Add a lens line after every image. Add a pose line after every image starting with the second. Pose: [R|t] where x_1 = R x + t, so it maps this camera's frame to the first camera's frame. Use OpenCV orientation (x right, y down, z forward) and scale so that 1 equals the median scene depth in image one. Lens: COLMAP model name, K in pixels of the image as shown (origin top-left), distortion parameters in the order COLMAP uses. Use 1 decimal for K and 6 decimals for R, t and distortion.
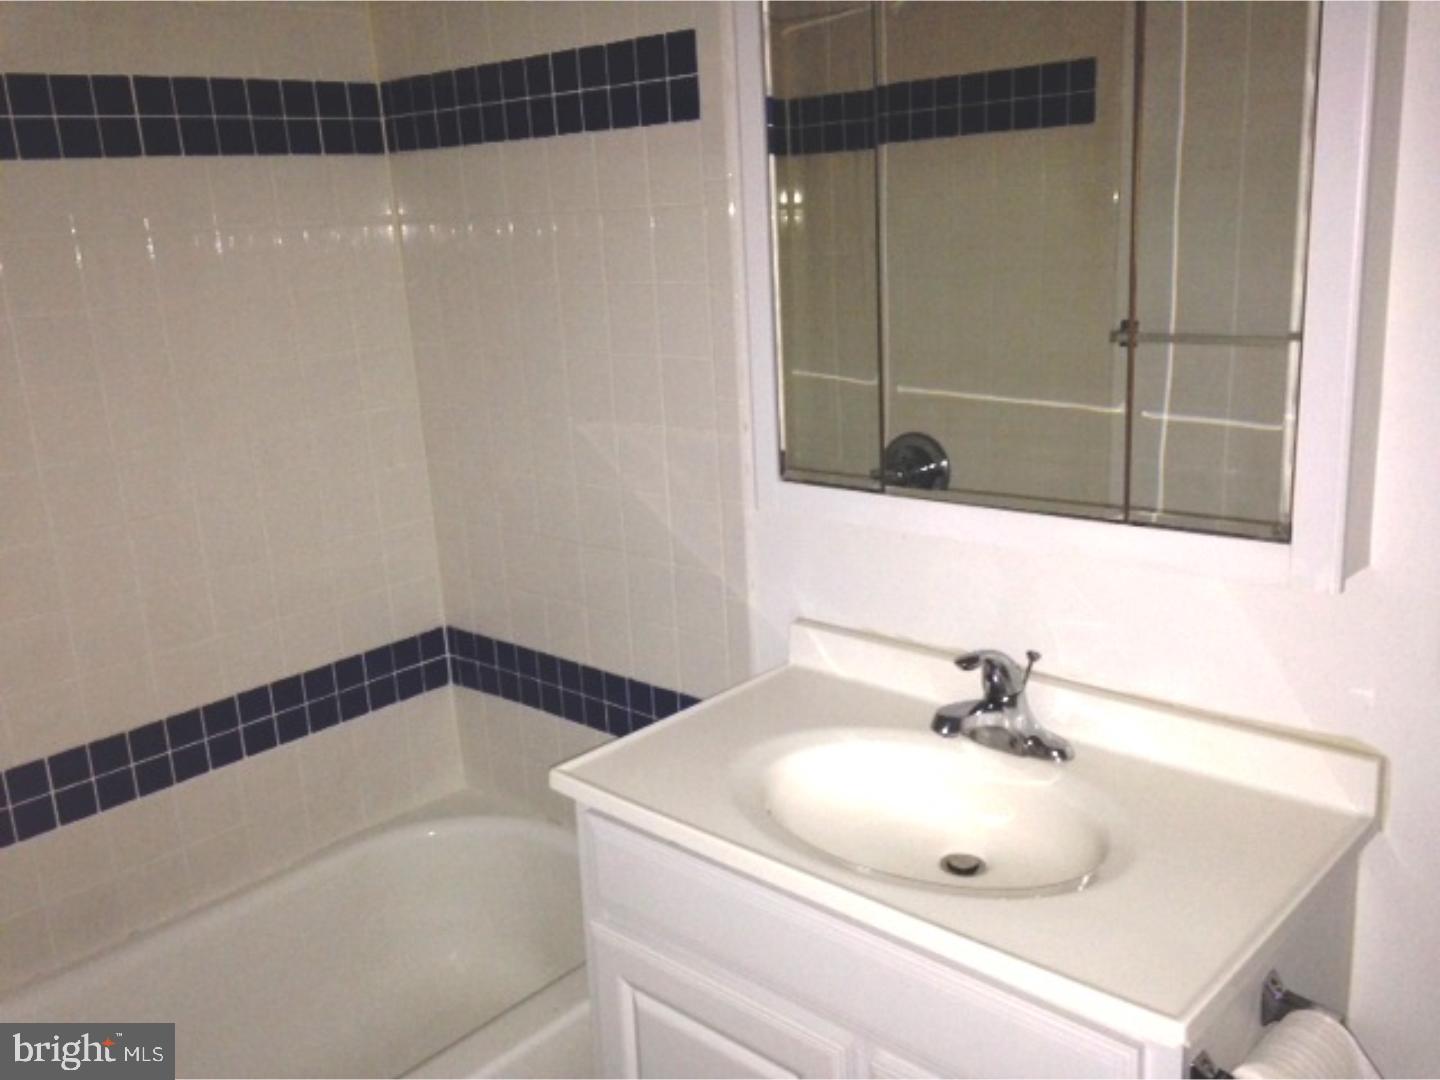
lens RADIAL K [[1329.0, 0, 720.0], [0, 1329.0, 540.0], [0, 0, 1]] dist [0.215464, -0.345558]
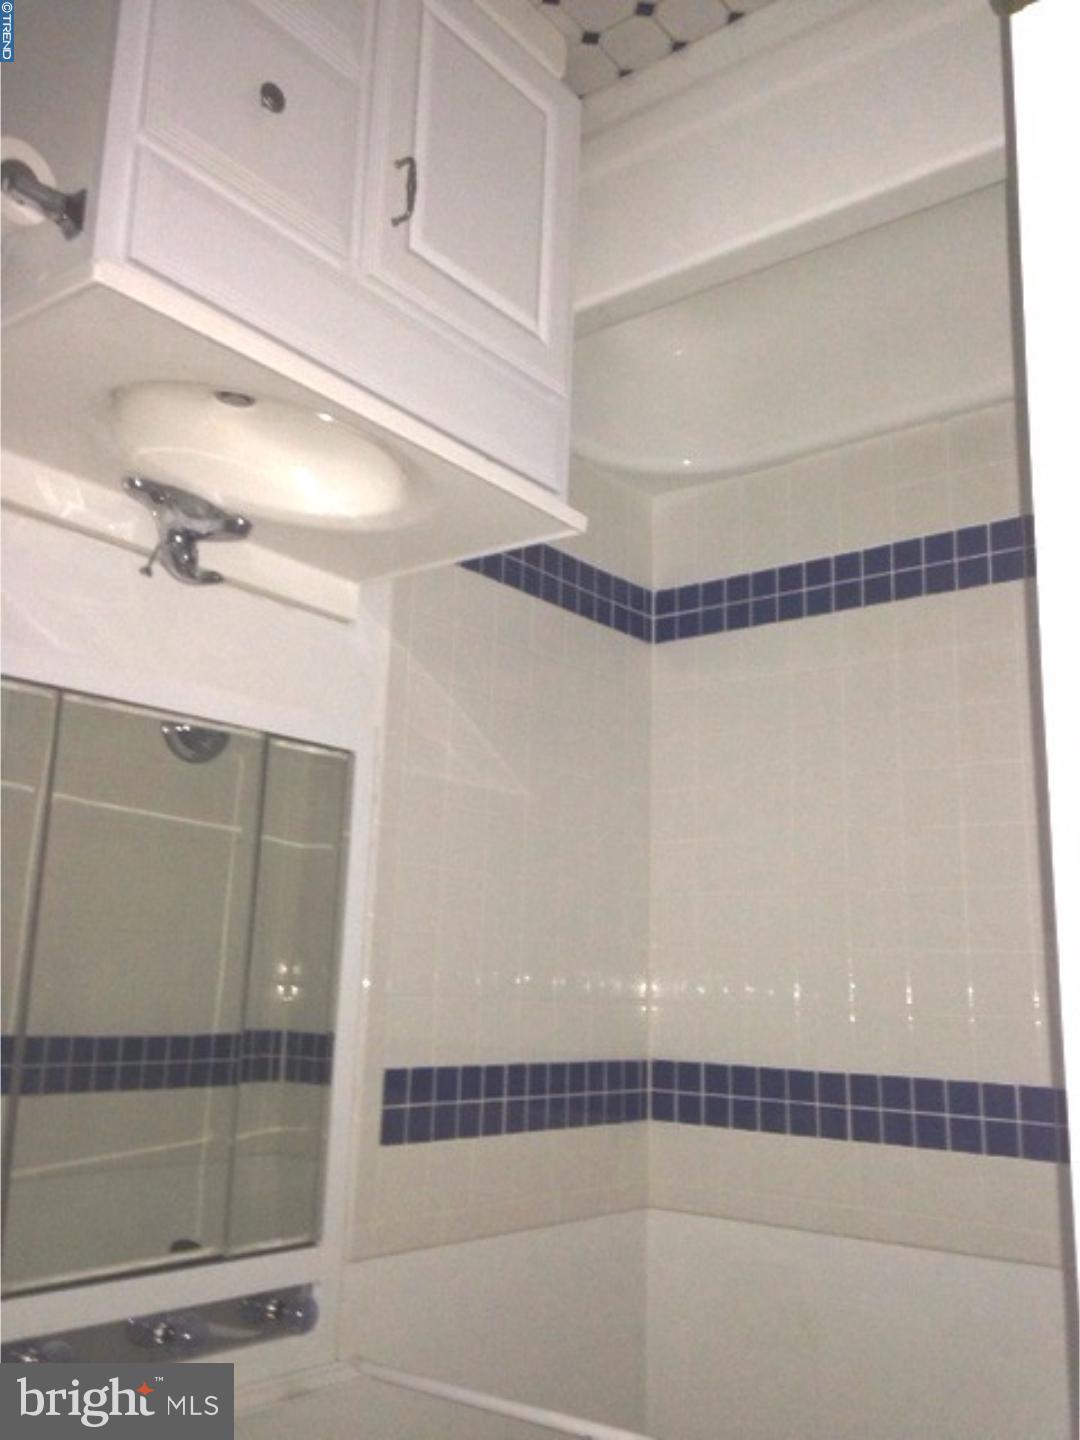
lens RADIAL K [[1329.0, 0, 540.0], [0, 1329.0, 720.0], [0, 0, 1]] dist [0.215464, -0.345558]
pose [[-0.984211, -0.115544, -0.134080, 0.037314], [0.120776, -0.992179, -0.031541, 0.030219], [-0.129387, -0.047236, 0.990468, -0.119571]]
